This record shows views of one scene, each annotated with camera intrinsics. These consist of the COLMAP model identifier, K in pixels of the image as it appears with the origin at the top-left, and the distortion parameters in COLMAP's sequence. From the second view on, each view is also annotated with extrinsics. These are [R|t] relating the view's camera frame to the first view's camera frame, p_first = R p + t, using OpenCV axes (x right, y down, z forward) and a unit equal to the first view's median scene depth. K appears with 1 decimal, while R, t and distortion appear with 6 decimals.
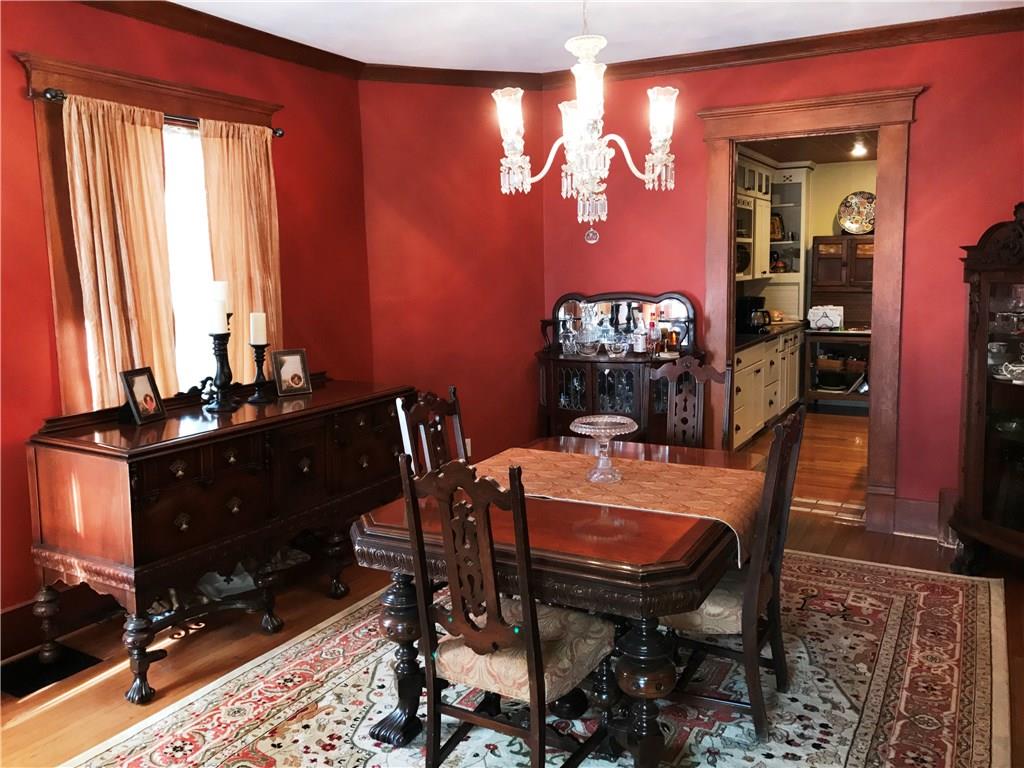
lens RADIAL K [[846.3, 0, 512.2], [0, 846.3, 377.0], [0, 0, 1]] dist [0.047129, 0.000121]
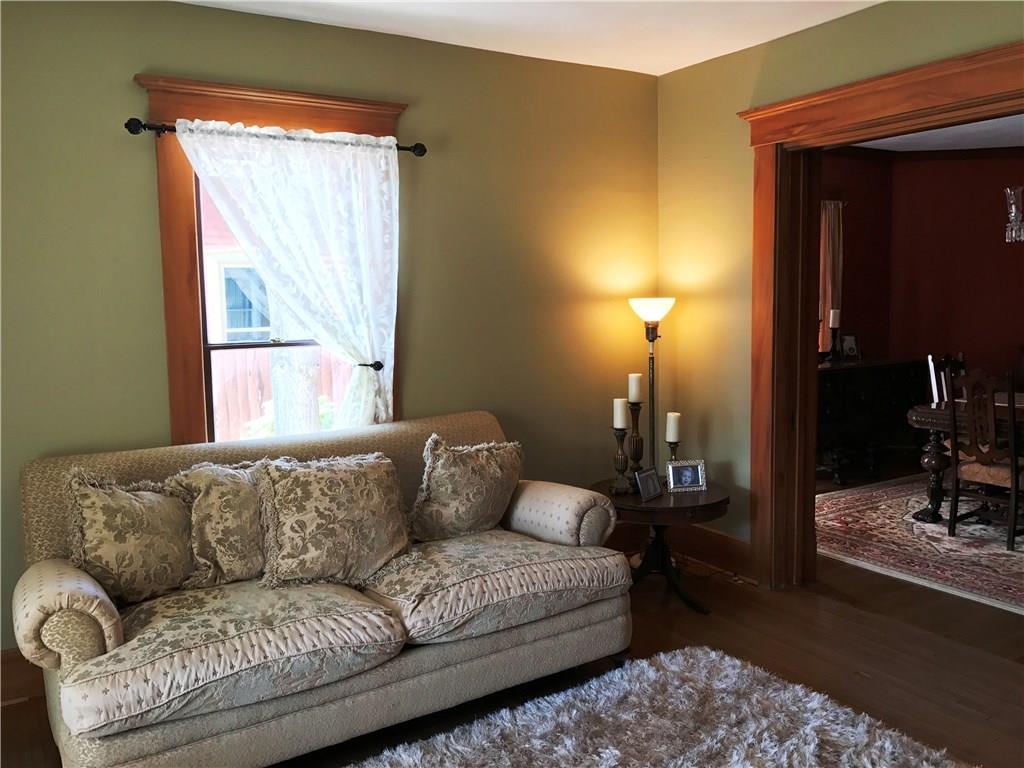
lens RADIAL K [[846.3, 0, 512.2], [0, 846.3, 377.0], [0, 0, 1]] dist [0.047129, 0.000121]
pose [[0.876589, 0.052859, -0.478328, -0.036455], [-0.065698, 0.997788, -0.010136, 0.134655], [0.476734, 0.040311, 0.878123, -0.923445]]
